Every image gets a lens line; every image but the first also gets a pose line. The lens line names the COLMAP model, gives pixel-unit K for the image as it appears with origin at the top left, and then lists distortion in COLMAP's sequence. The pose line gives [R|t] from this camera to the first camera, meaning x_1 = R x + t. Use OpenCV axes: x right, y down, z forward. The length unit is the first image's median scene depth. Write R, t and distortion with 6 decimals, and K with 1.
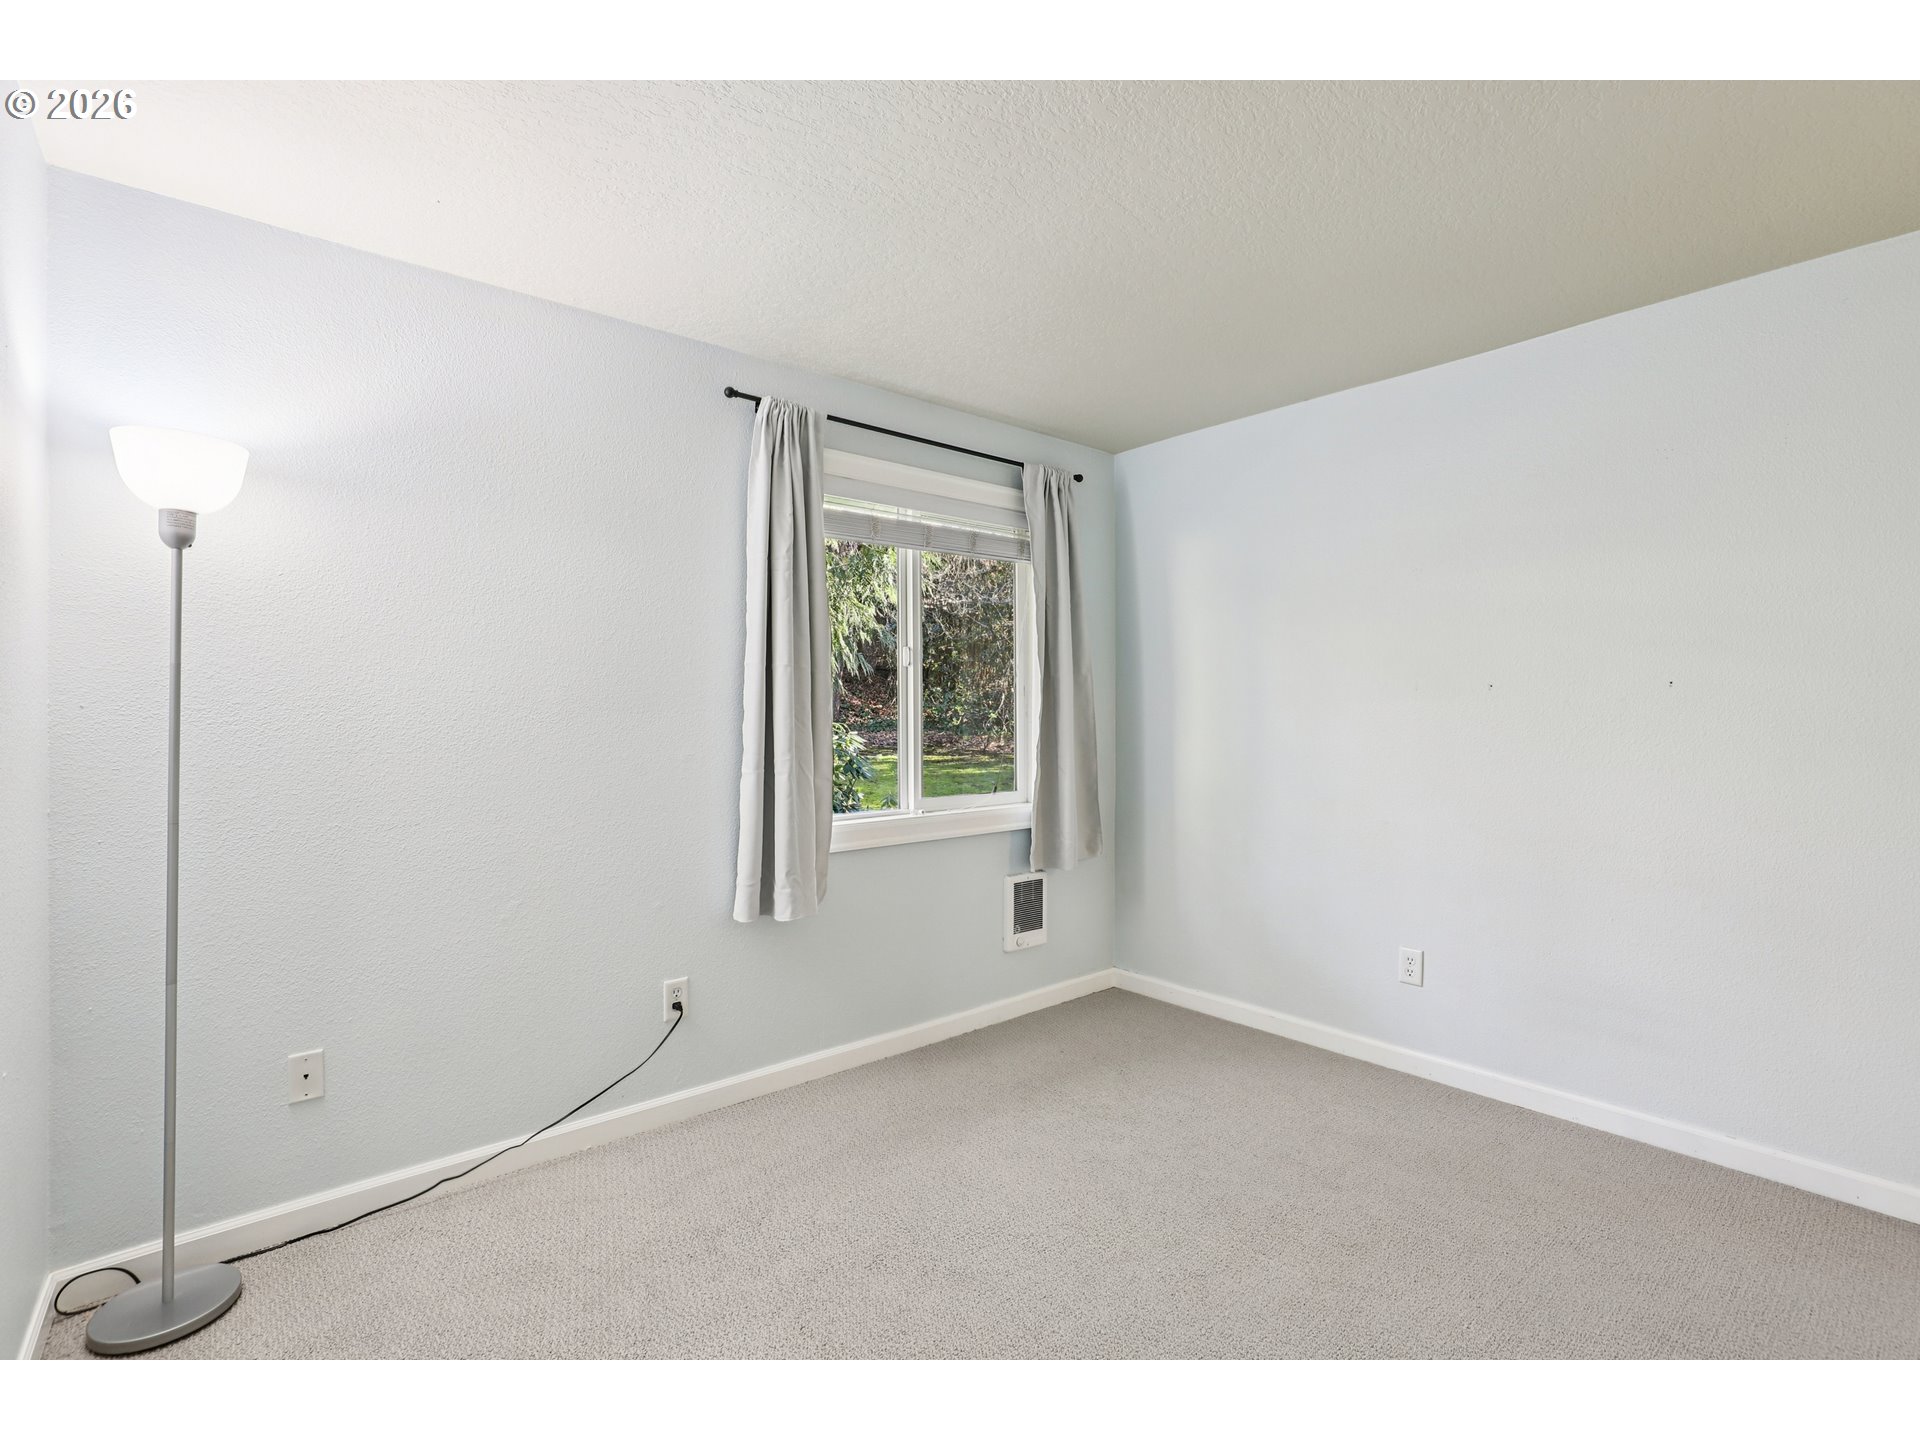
lens RADIAL K [[905.2, 0, 957.2], [0, 905.2, 713.2], [0, 0, 1]] dist [-0.019429, 0.005957]
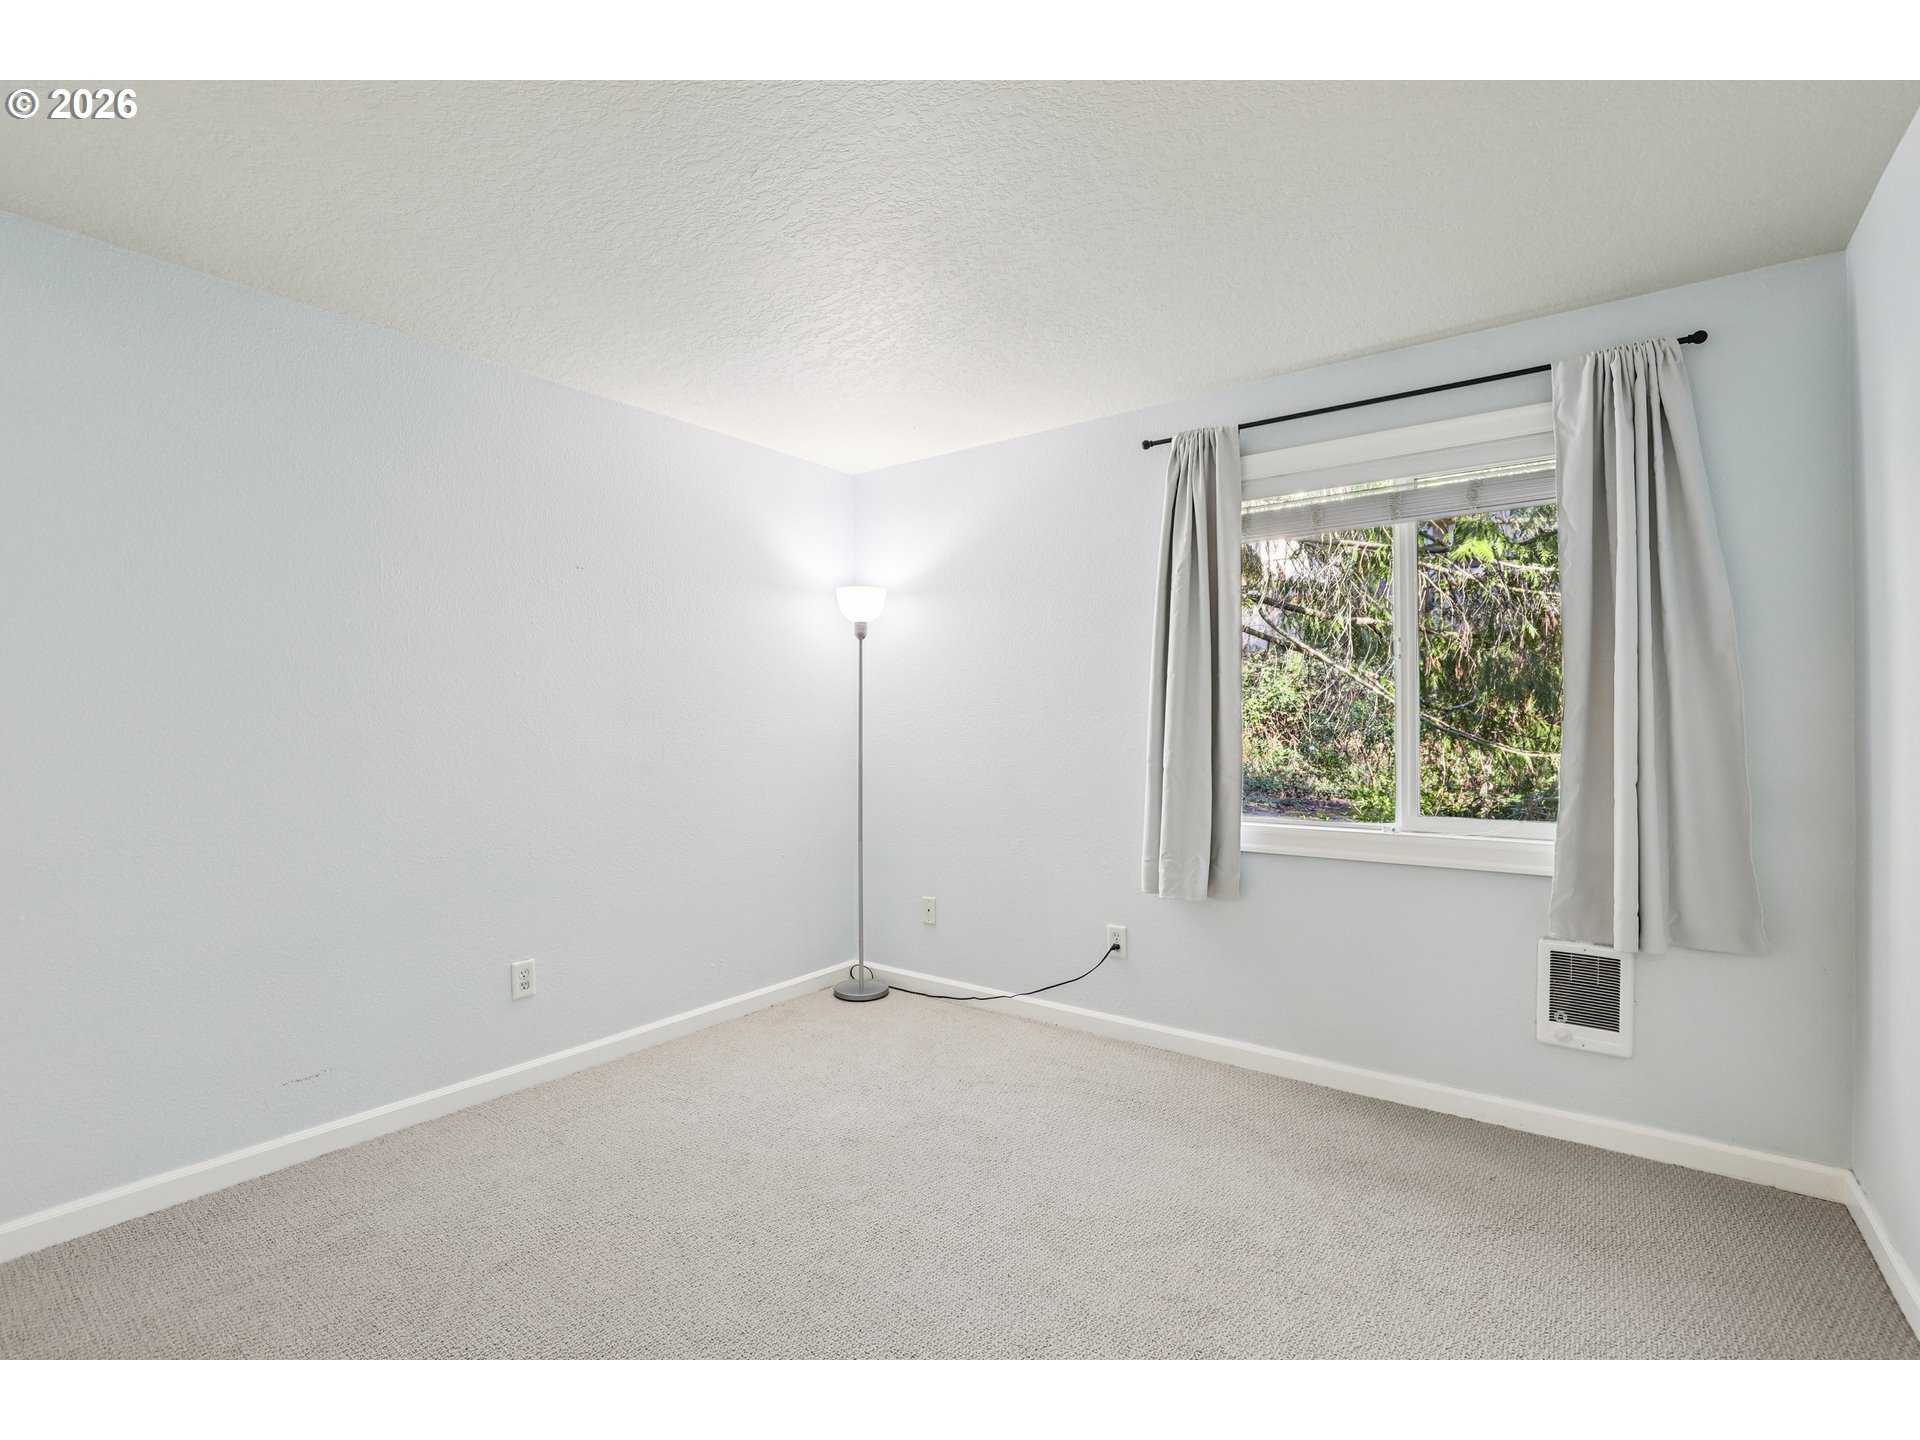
lens RADIAL K [[905.2, 0, 957.2], [0, 905.2, 713.2], [0, 0, 1]] dist [-0.019429, 0.005957]
pose [[0.217439, -0.004568, -0.976063, 0.789657], [0.000008, 0.999989, -0.004678, 0.003762], [0.976074, 0.001010, 0.217436, 0.460162]]
